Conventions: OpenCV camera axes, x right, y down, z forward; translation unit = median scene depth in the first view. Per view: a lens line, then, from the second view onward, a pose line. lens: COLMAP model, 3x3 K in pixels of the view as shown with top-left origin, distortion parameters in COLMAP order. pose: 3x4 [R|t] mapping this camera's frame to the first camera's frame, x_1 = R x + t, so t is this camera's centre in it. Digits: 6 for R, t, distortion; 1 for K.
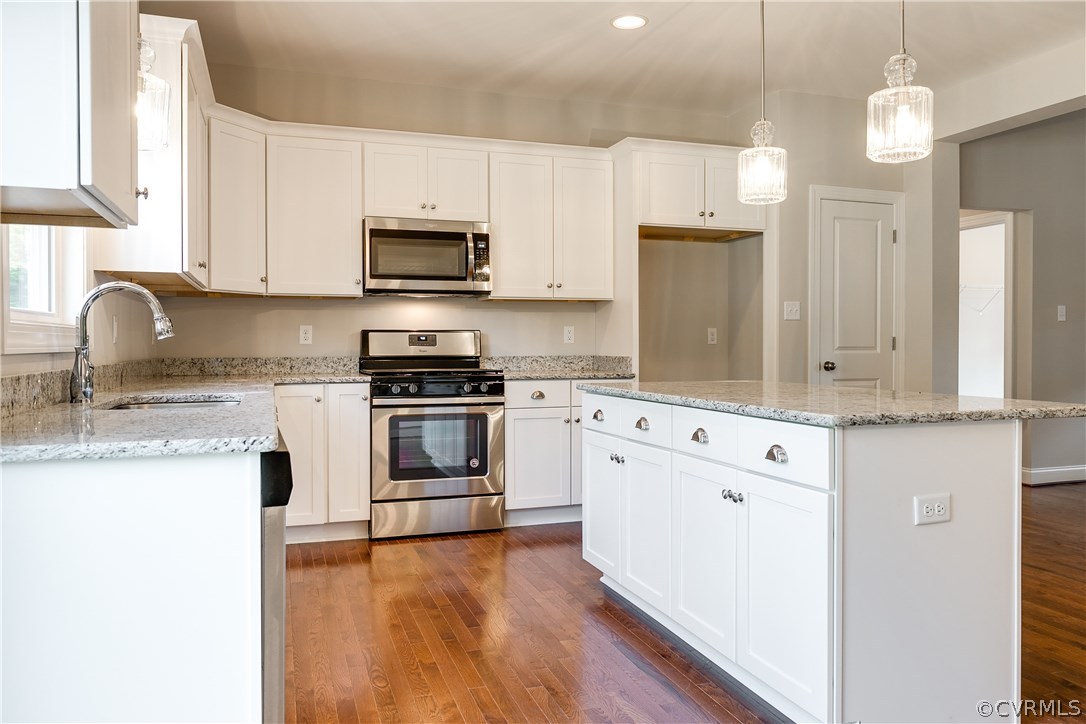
lens RADIAL K [[778.3, 0, 544.2], [0, 778.3, 358.3], [0, 0, 1]] dist [-0.001013, -0.001061]
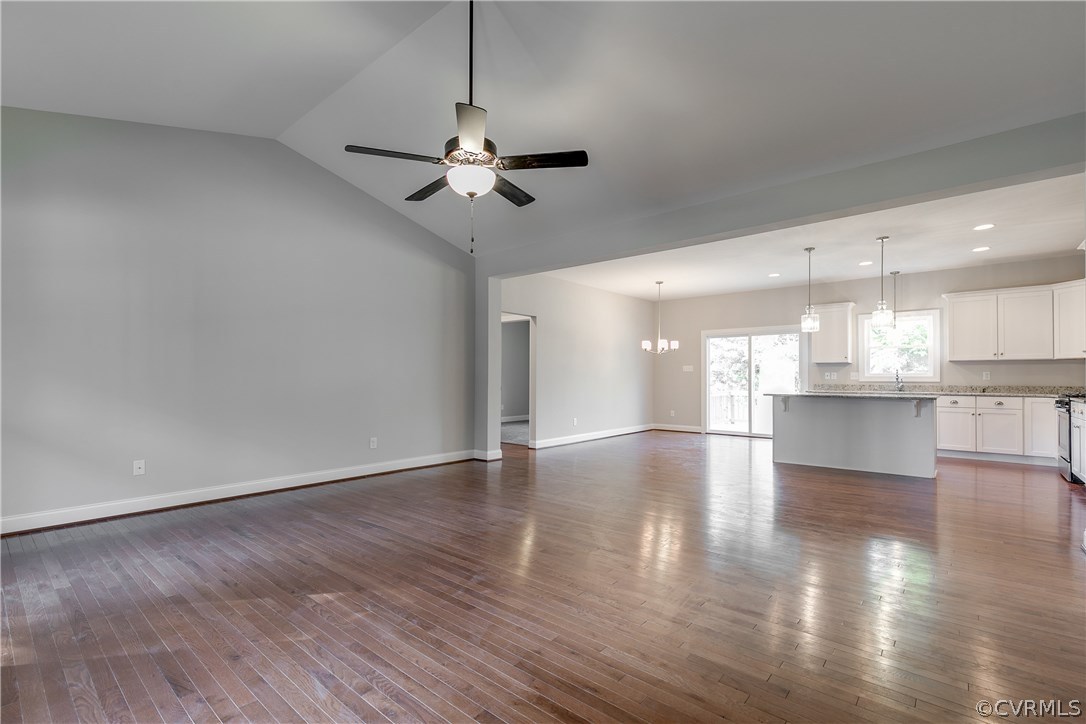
lens RADIAL K [[490.7, 0, 548.6], [0, 490.7, 363.6], [0, 0, 1]] dist [0.001185, 0.000137]
pose [[-0.854300, -0.017629, -0.519482, 1.495178], [-0.011343, 0.999819, -0.015275, -0.025235], [0.519657, -0.007157, -0.854345, 1.268425]]
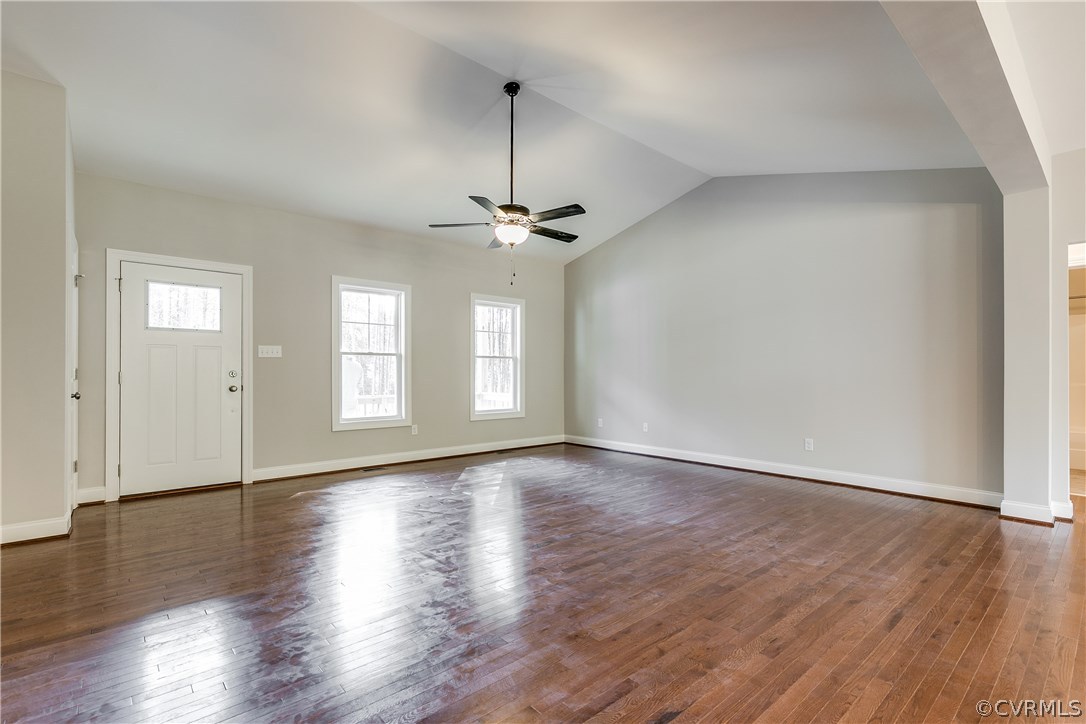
lens RADIAL K [[502.3, 0, 545.1], [0, 502.3, 372.7], [0, 0, 1]] dist [0.000980, -0.000111]
pose [[-0.385419, 0.000839, 0.922741, 0.489342], [0.017261, 0.999831, 0.006301, -0.021283], [-0.922580, 0.018356, -0.385368, 1.003340]]
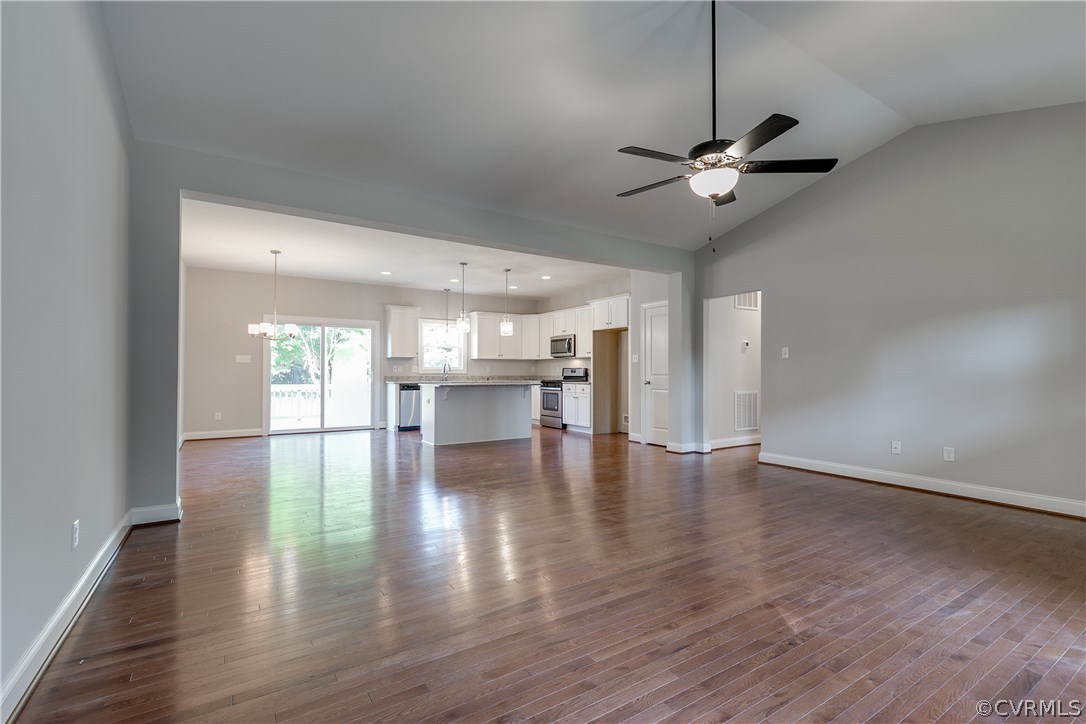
lens RADIAL K [[487.6, 0, 542.9], [0, 487.6, 364.8], [0, 0, 1]] dist [0.004202, 0.000457]
pose [[0.246288, -0.012918, -0.969111, 1.795557], [-0.018496, 0.999666, -0.018026, -0.011201], [0.969020, 0.022364, 0.245967, 0.390401]]
